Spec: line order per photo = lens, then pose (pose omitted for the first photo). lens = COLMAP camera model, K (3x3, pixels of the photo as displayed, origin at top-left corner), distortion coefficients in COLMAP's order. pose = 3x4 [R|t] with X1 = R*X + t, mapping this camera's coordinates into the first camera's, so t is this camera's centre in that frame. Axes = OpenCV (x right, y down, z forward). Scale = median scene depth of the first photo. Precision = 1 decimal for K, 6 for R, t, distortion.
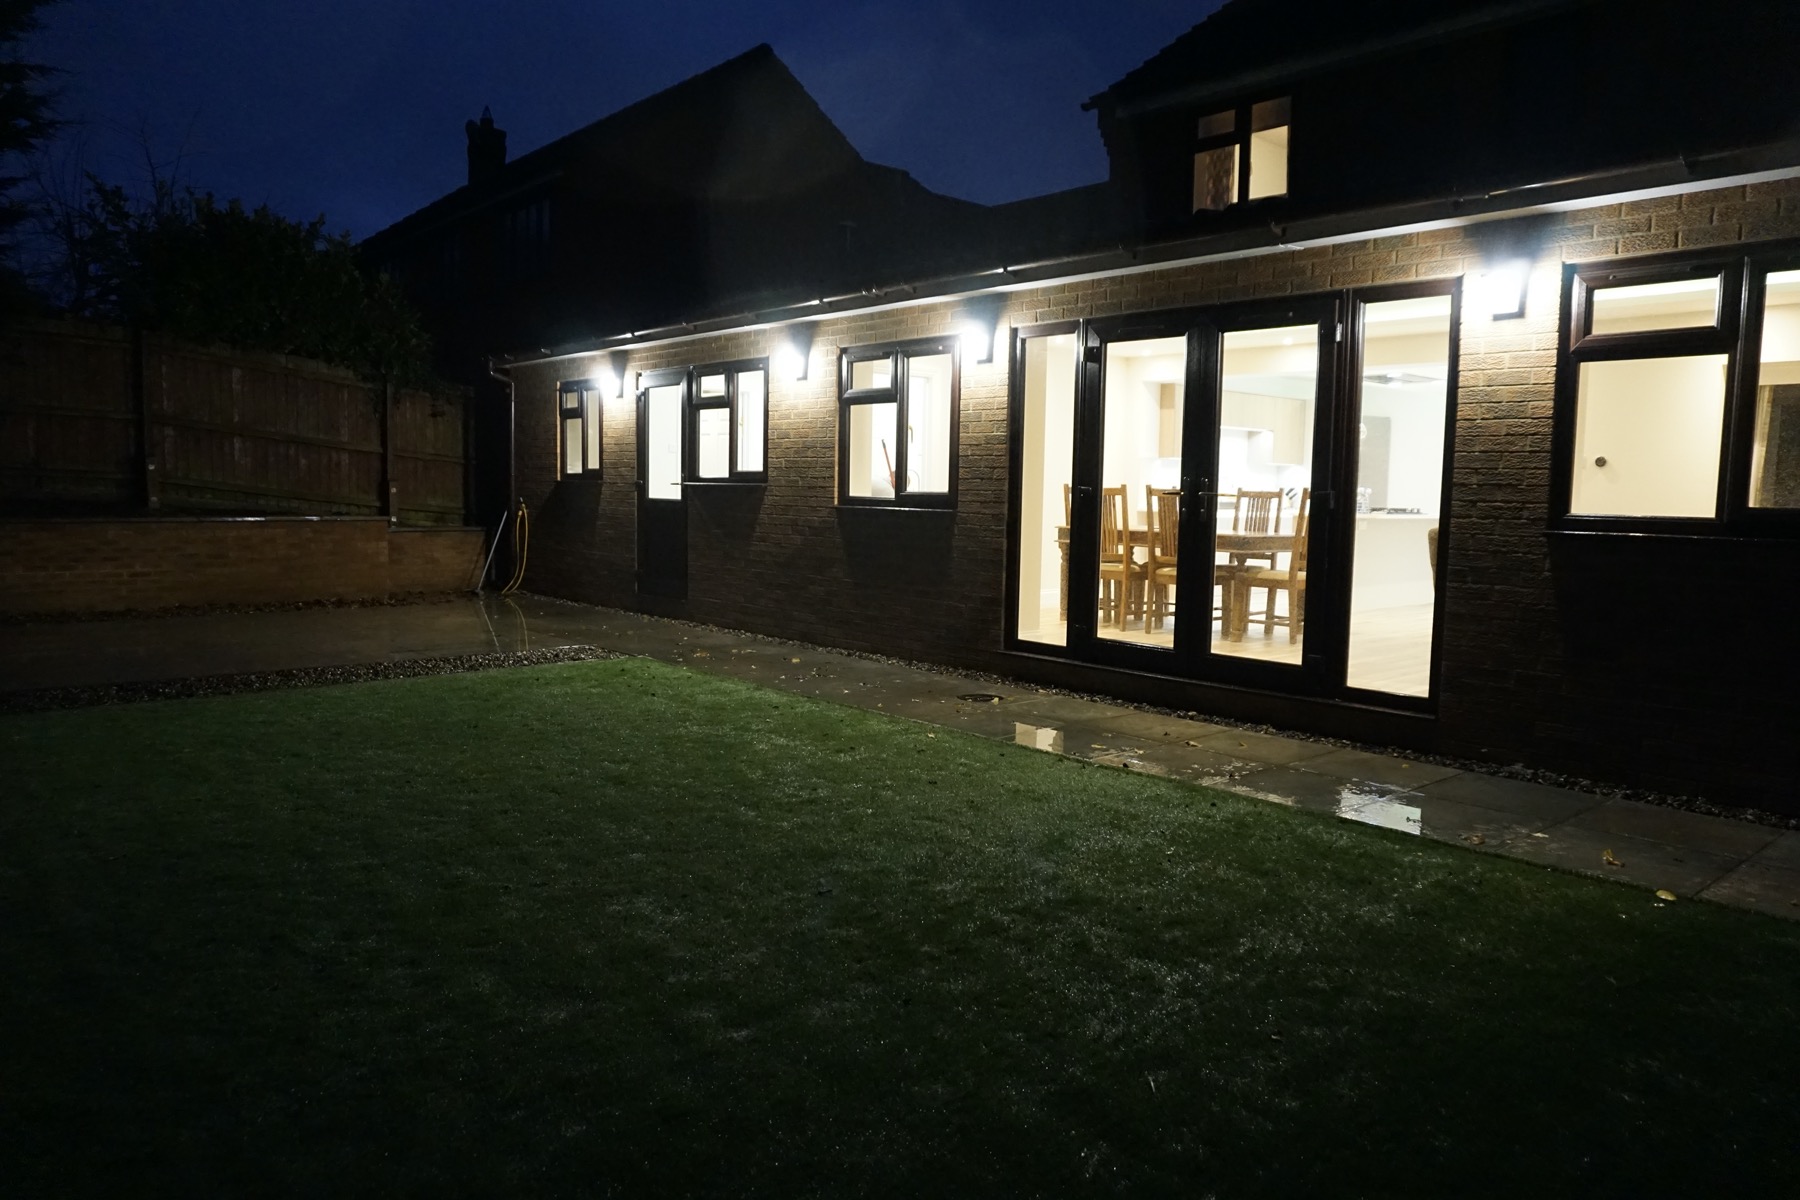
lens RADIAL K [[1196.7, 0, 902.5], [0, 1196.7, 607.7], [0, 0, 1]] dist [-0.028922, 0.001978]
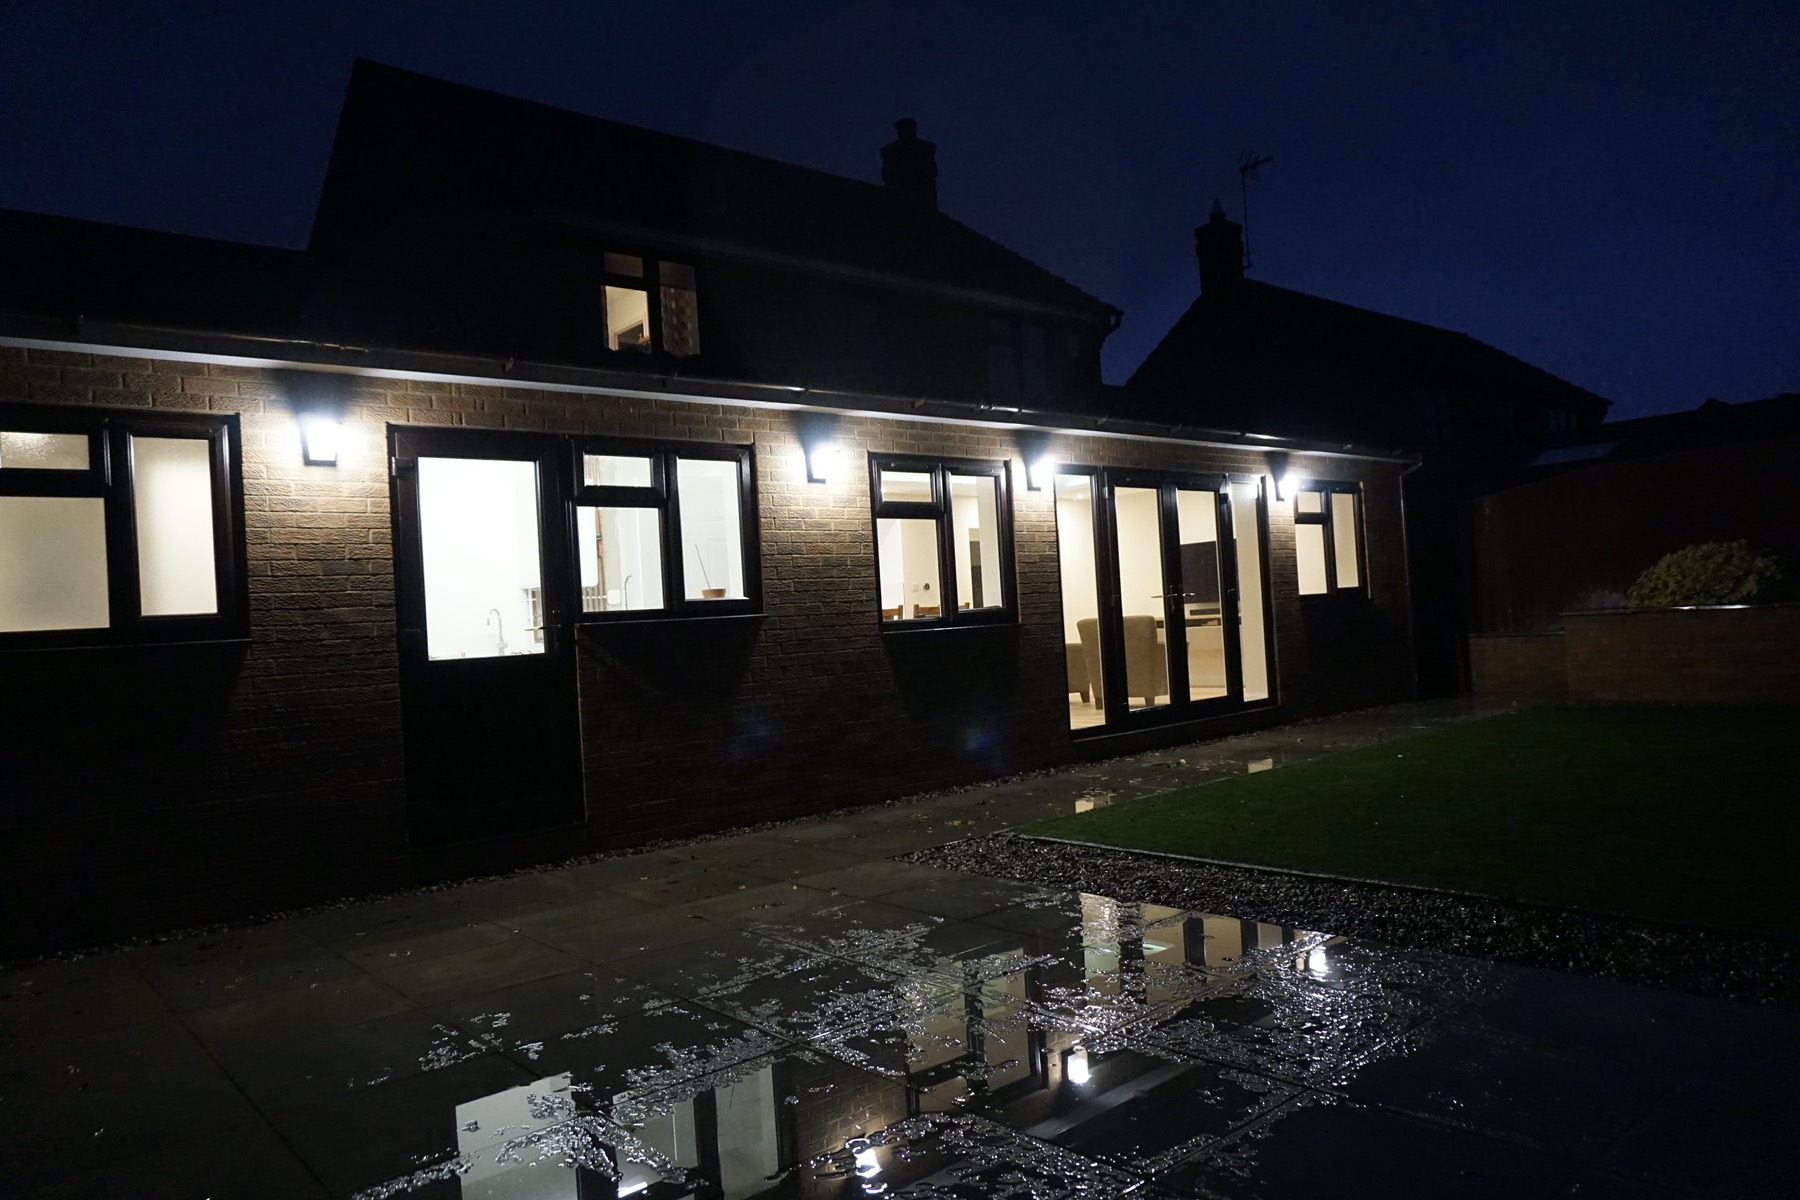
lens RADIAL K [[1196.7, 0, 902.5], [0, 1196.7, 607.7], [0, 0, 1]] dist [-0.028922, 0.001978]
pose [[0.007879, -0.009895, 0.999920, -0.930985], [0.156443, 0.987650, 0.008541, -0.110027], [-0.987656, 0.156363, 0.009330, 0.993599]]
